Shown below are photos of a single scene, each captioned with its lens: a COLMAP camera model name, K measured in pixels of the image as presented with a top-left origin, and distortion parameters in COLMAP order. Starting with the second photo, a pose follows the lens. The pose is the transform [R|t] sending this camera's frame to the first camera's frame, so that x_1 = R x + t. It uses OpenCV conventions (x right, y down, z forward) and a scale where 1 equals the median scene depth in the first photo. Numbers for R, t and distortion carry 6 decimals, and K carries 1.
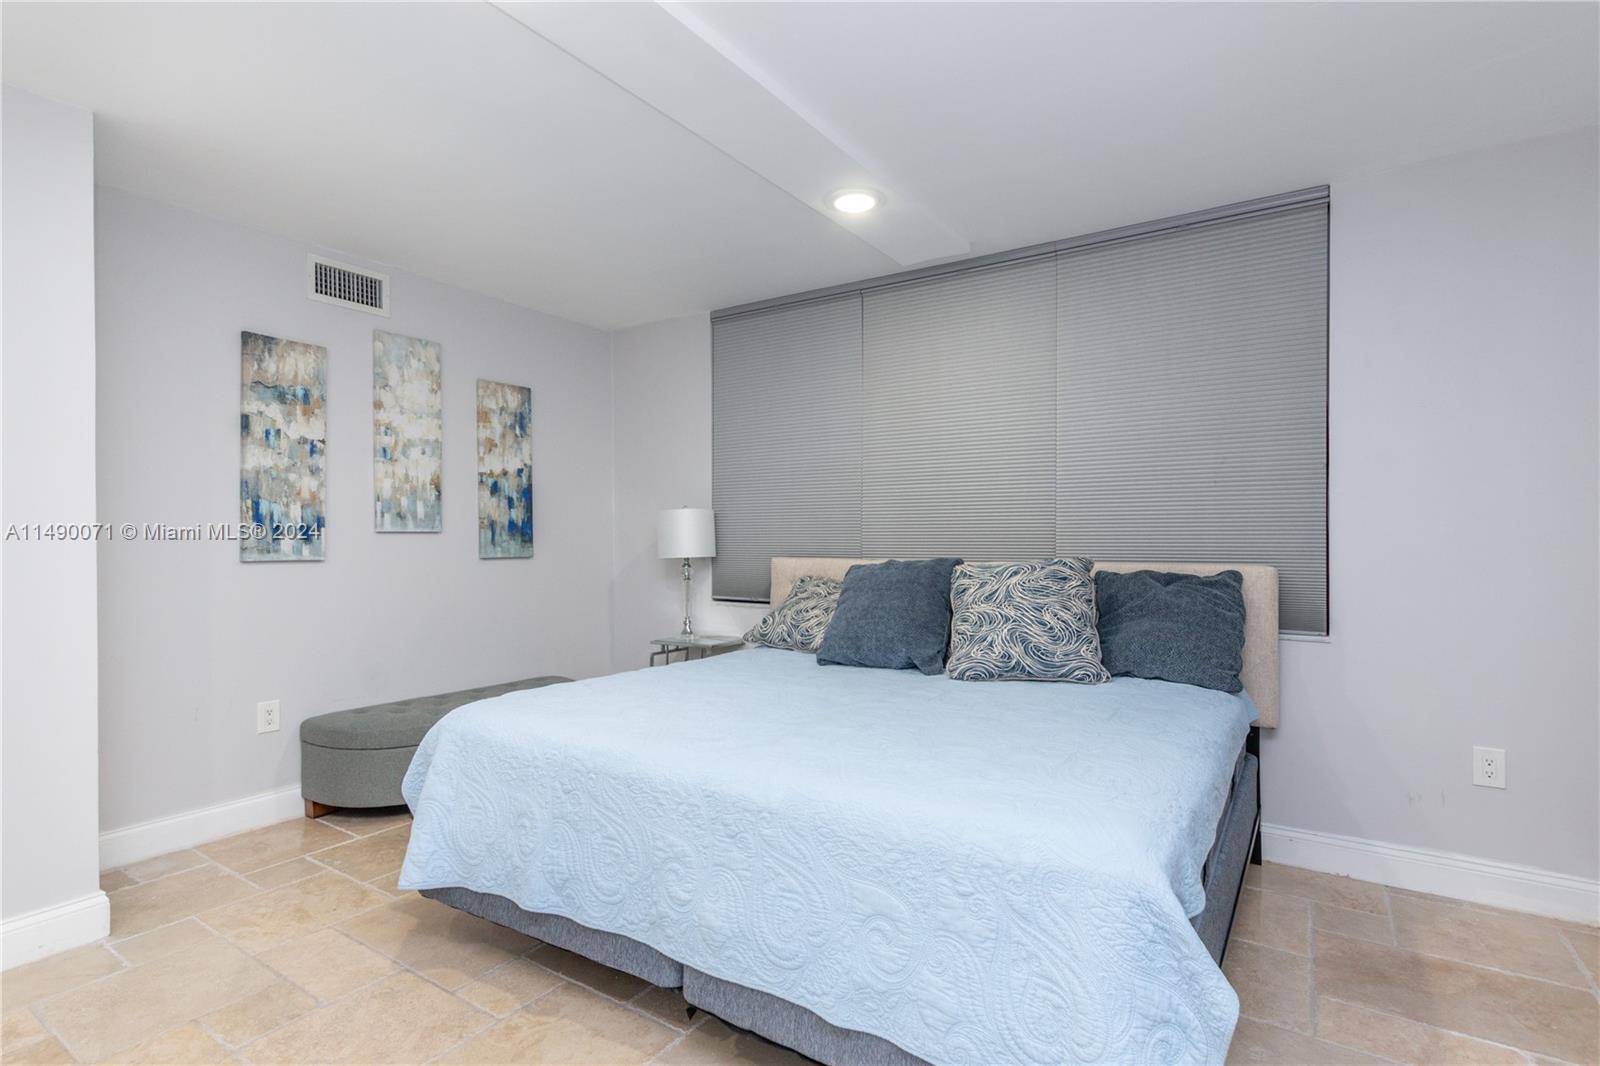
lens RADIAL K [[756.7, 0, 798.1], [0, 756.7, 536.8], [0, 0, 1]] dist [0.005953, -0.002714]
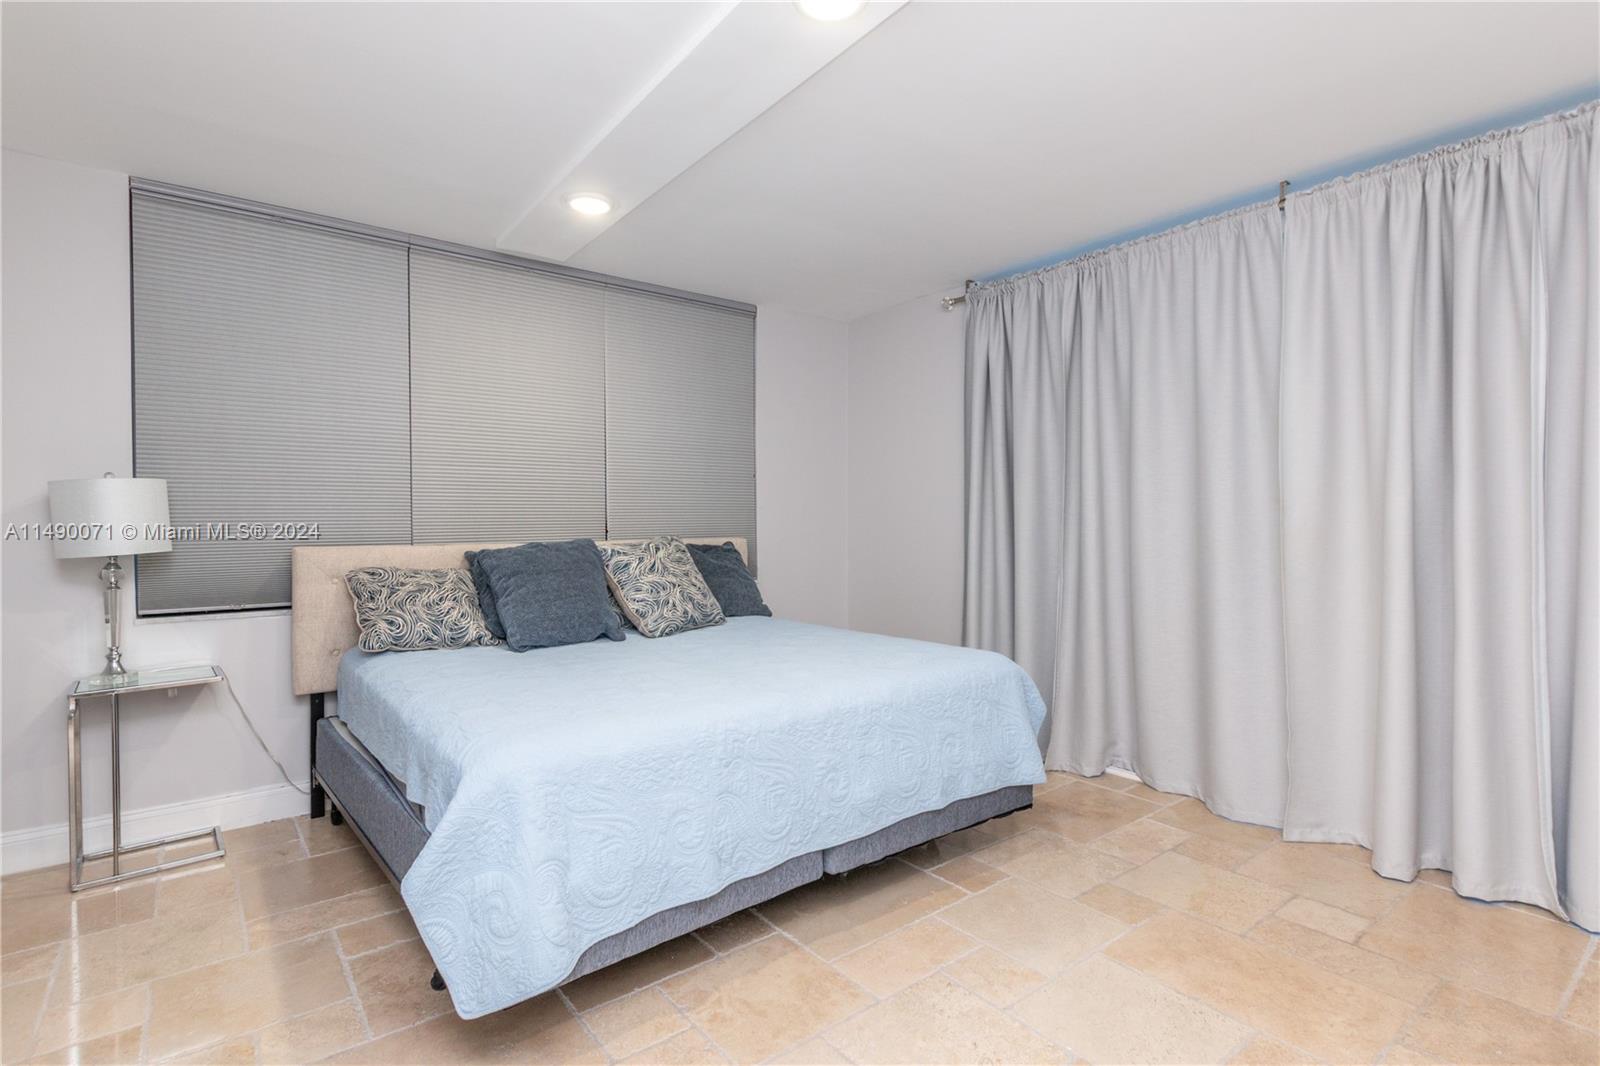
lens RADIAL K [[756.7, 0, 789.9], [0, 756.7, 522.5], [0, 0, 1]] dist [0.005953, -0.002714]
pose [[0.353695, -0.011004, 0.935296, -0.792058], [0.001173, 0.999935, 0.011321, -0.009592], [-0.935360, -0.002907, 0.353685, 0.342211]]
